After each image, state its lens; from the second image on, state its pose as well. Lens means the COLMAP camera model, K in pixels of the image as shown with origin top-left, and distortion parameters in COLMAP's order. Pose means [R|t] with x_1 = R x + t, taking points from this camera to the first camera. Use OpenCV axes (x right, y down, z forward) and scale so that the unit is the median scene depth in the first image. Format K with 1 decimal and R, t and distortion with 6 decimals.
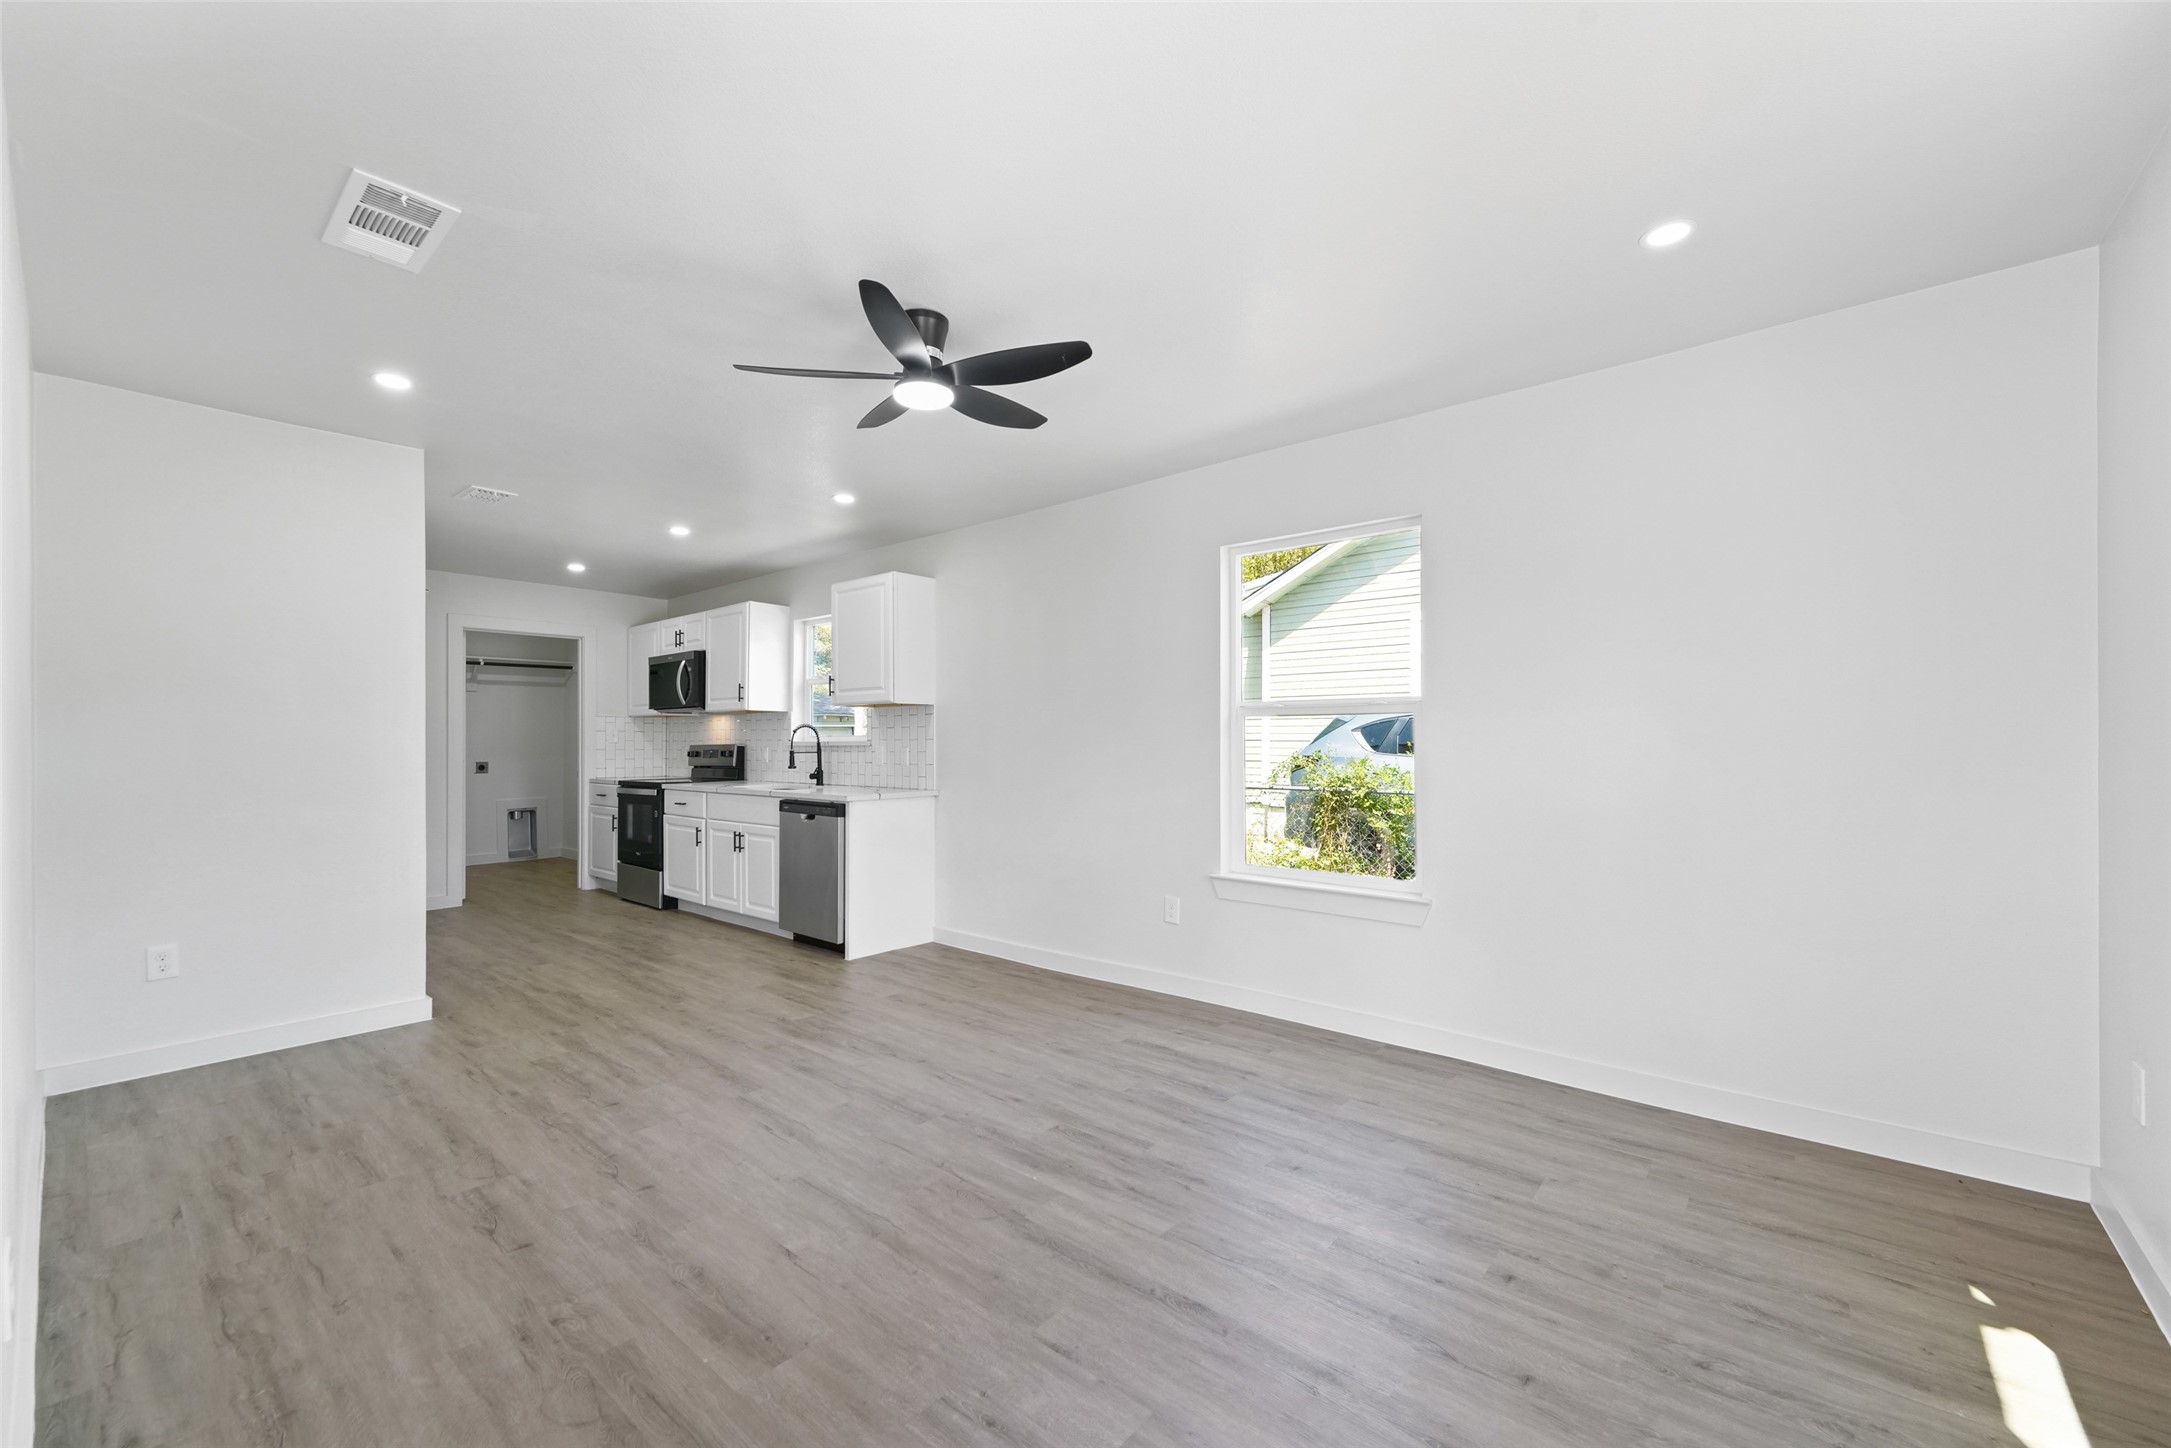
lens RADIAL K [[864.9, 0, 1079.8], [0, 864.9, 739.2], [0, 0, 1]] dist [0.008930, -0.002316]
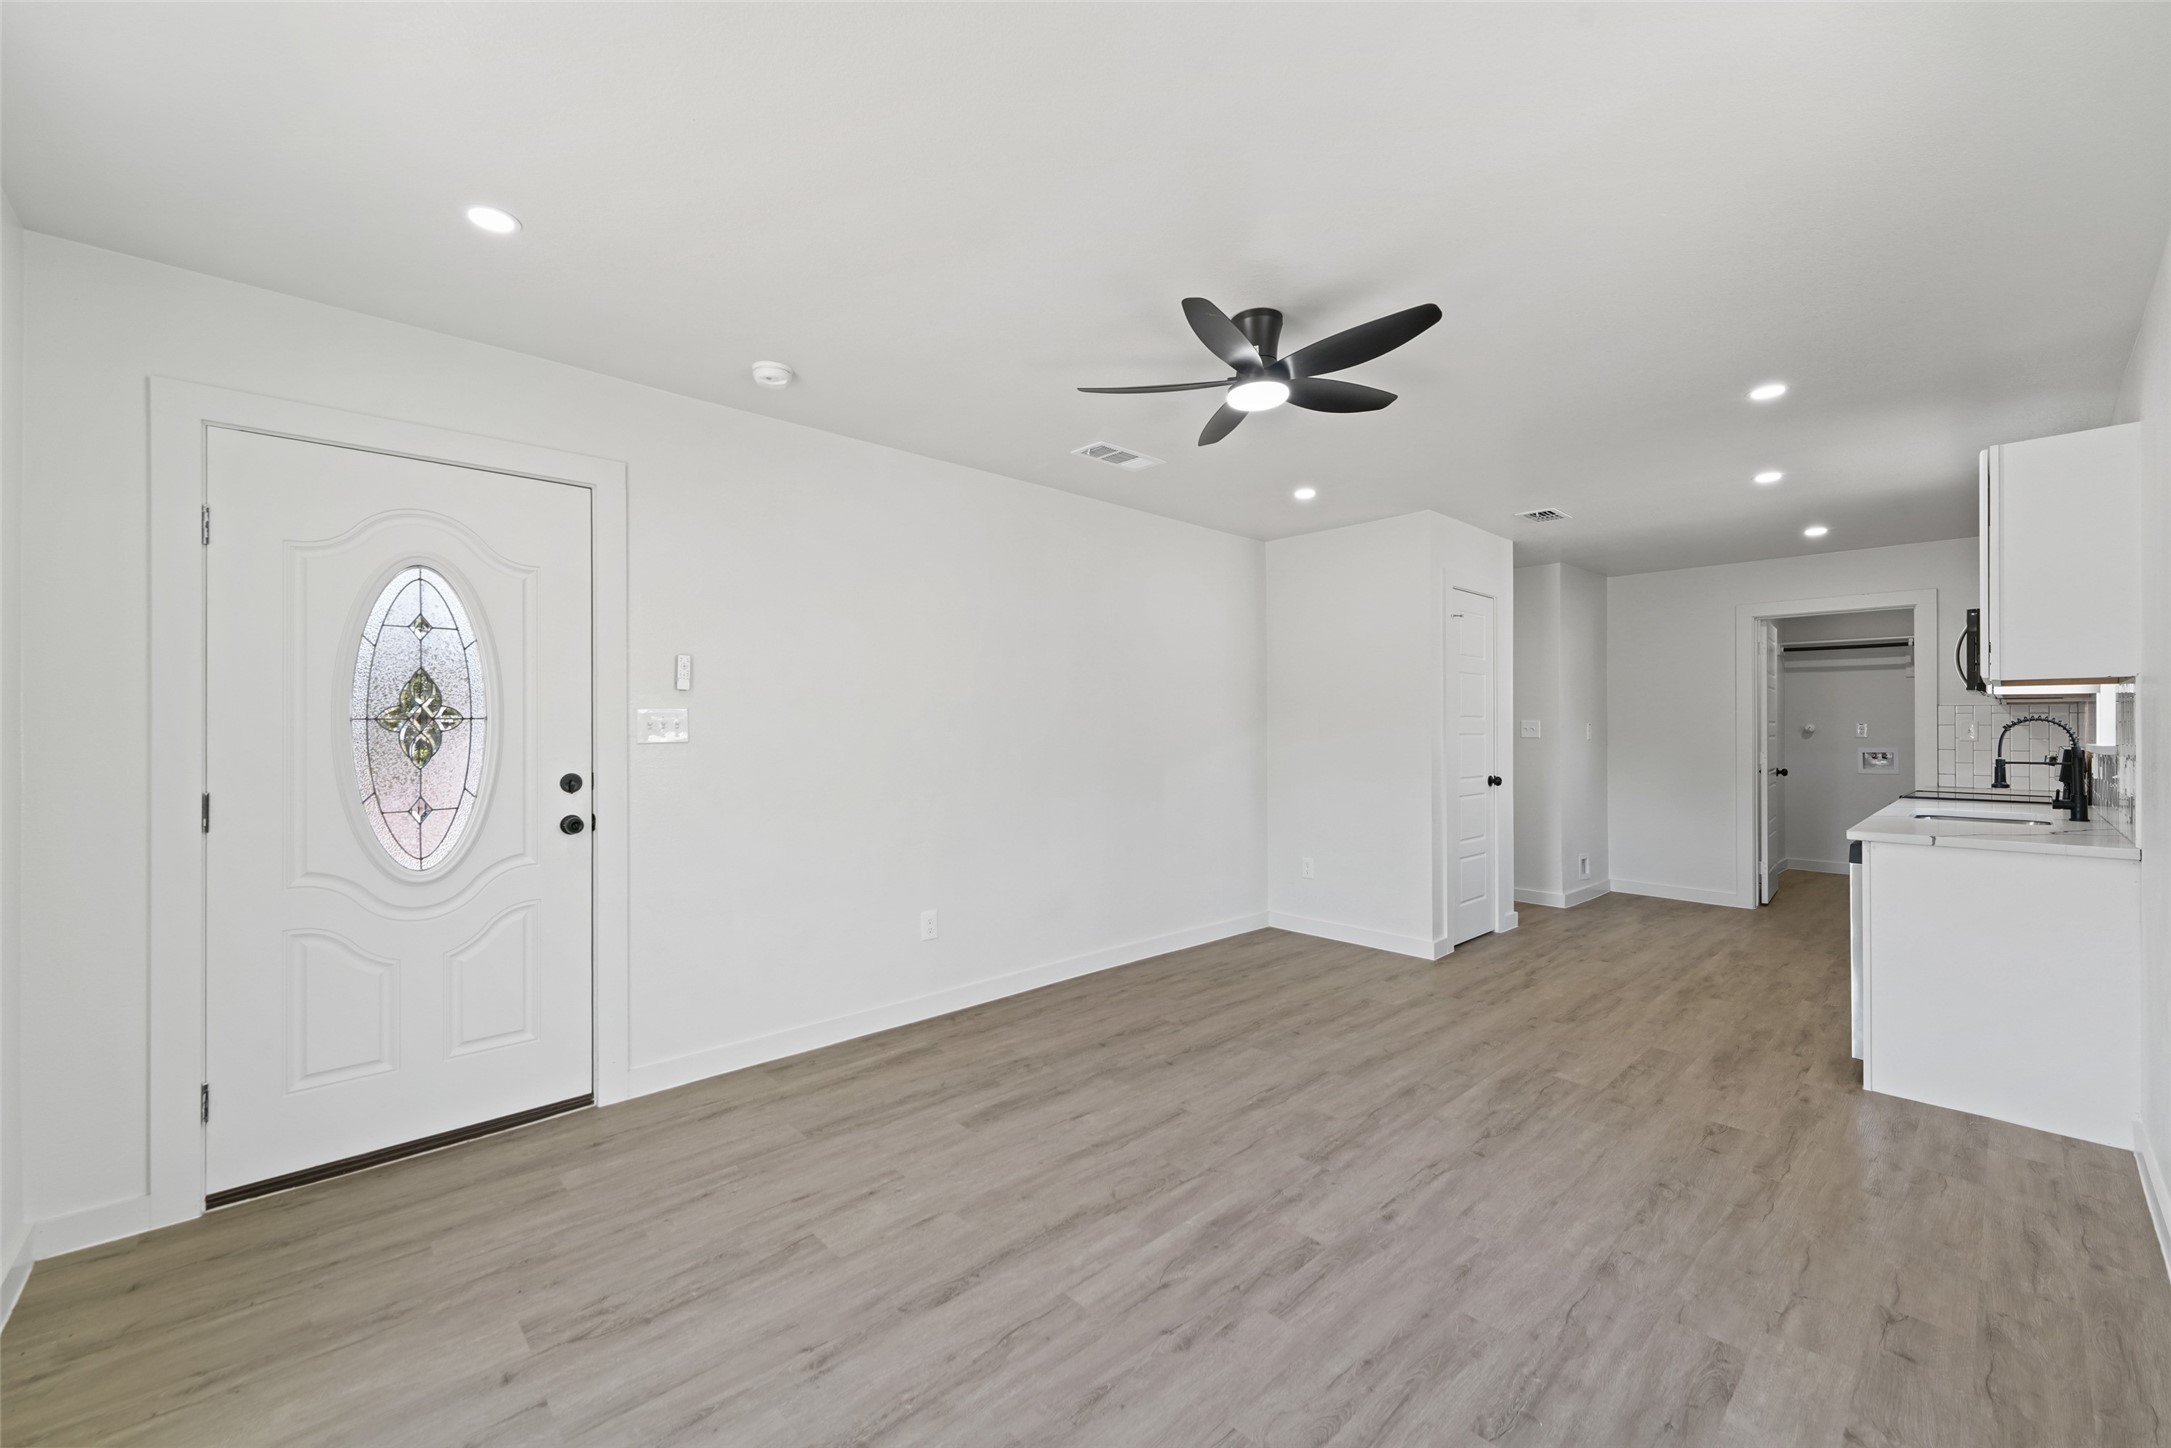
lens RADIAL K [[864.9, 0, 1055.7], [0, 864.9, 706.6], [0, 0, 1]] dist [0.008930, -0.002316]
pose [[-0.124318, -0.021163, -0.992017, 0.462033], [-0.000085, 0.999773, -0.021318, -0.013272], [0.992242, -0.002566, -0.124291, 0.501441]]
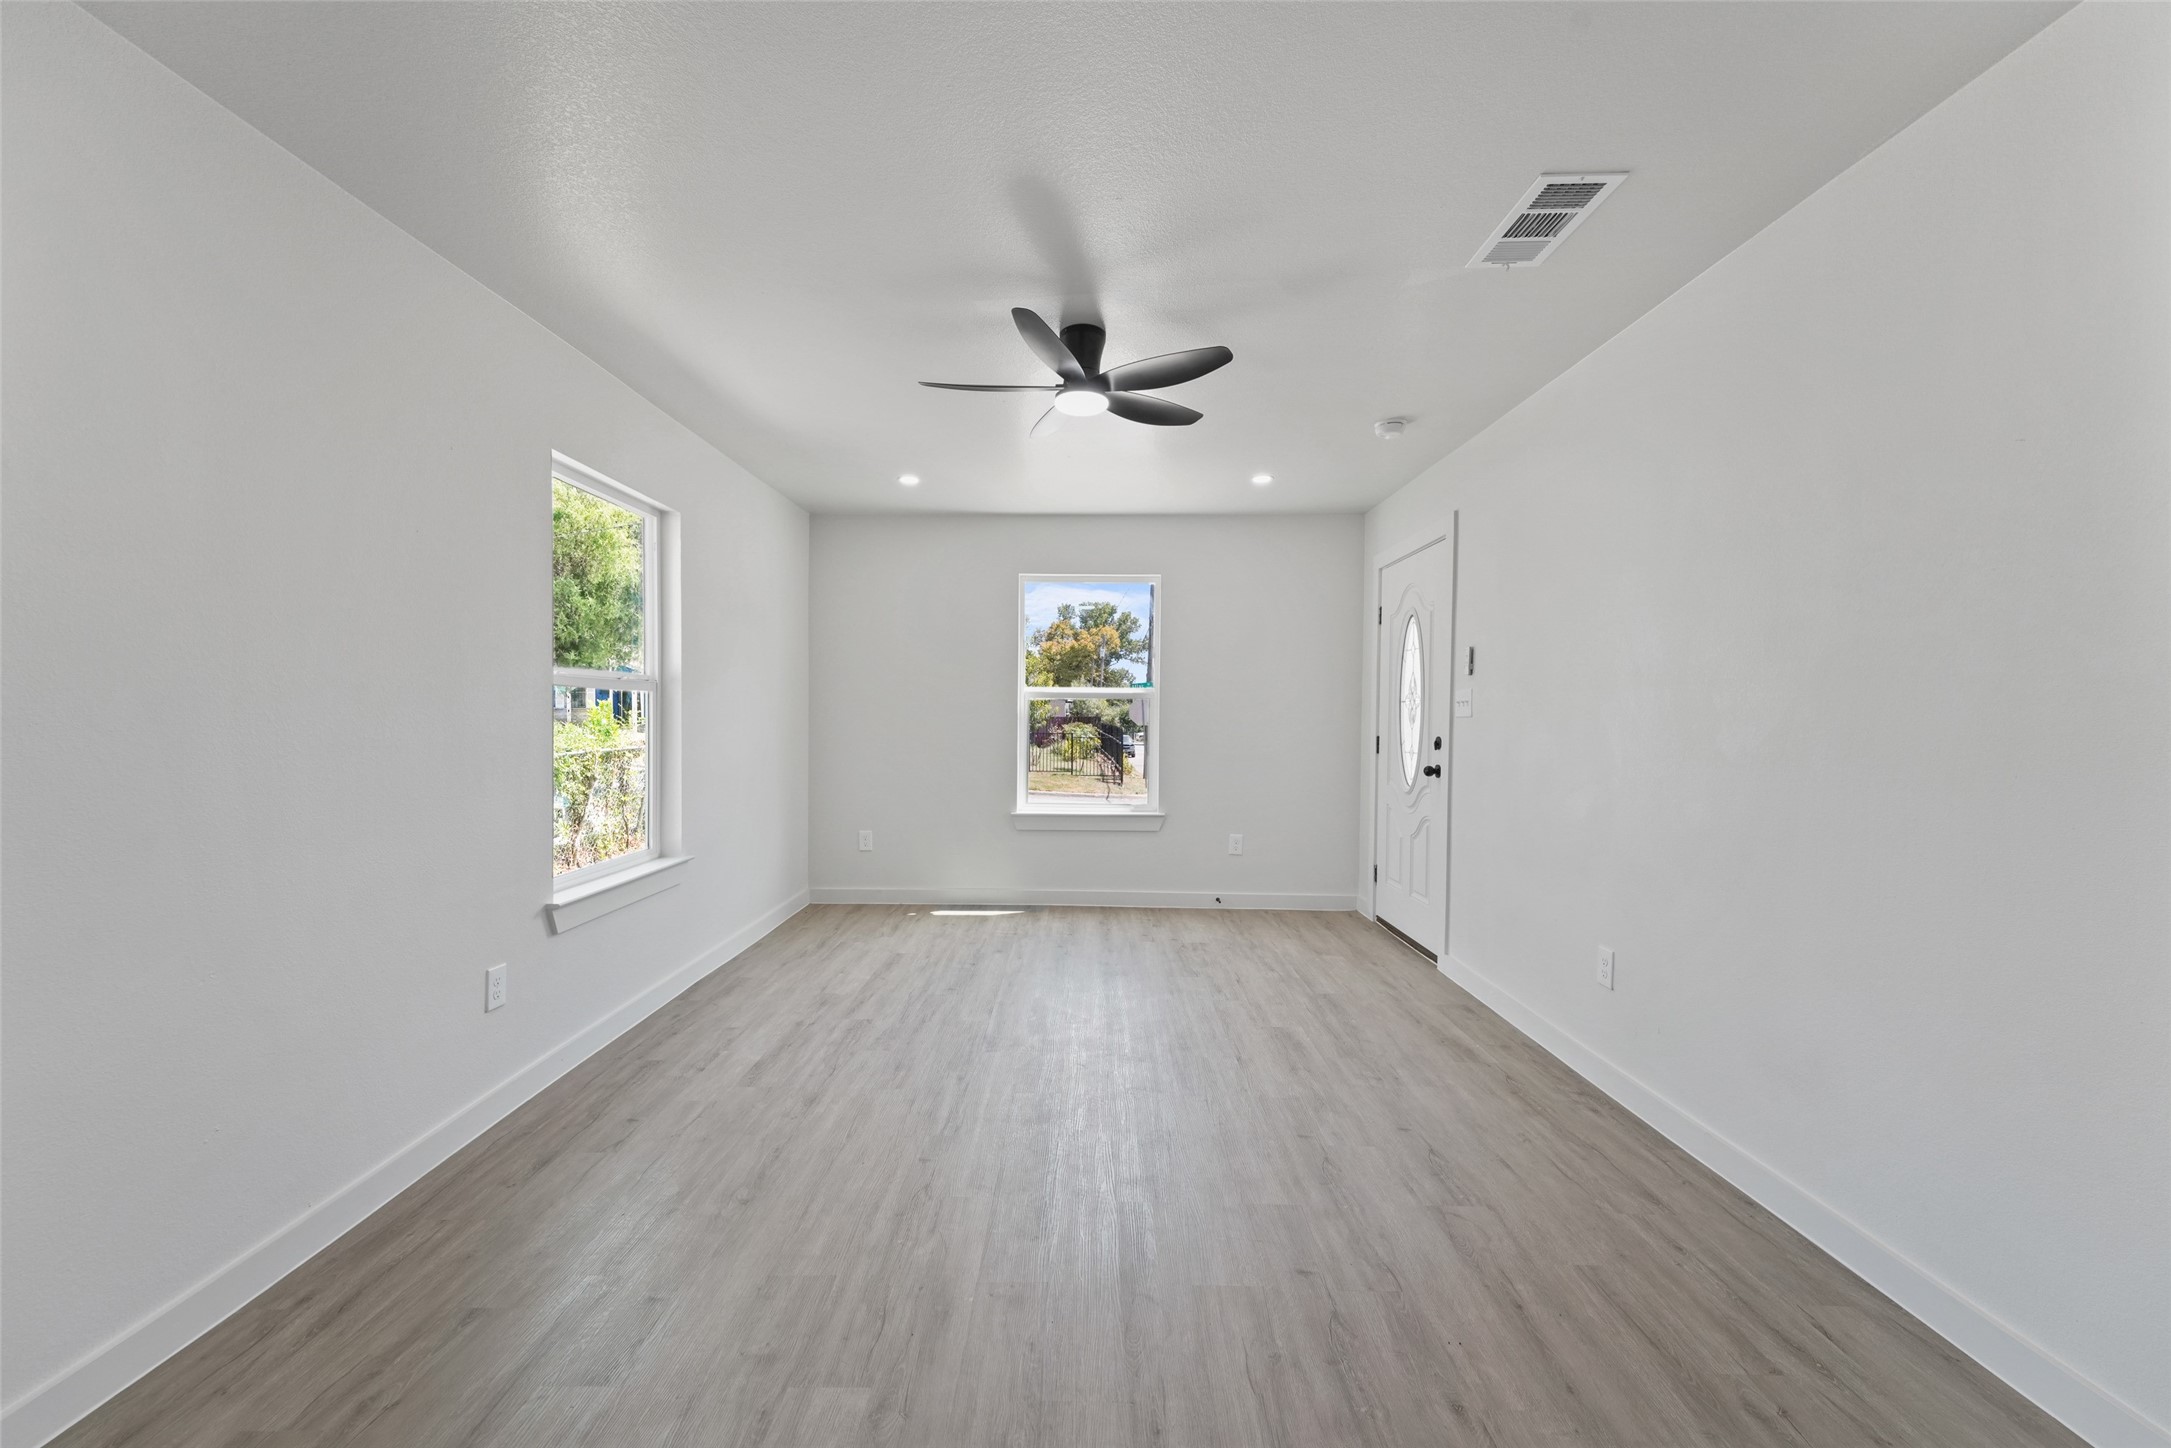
lens RADIAL K [[864.9, 0, 1082.4], [0, 864.9, 726.2], [0, 0, 1]] dist [0.008930, -0.002316]
pose [[-0.646010, -0.012000, 0.763235, -0.570715], [-0.002241, 0.999902, 0.013823, -0.000568], [-0.763326, 0.007219, -0.645973, 0.955453]]
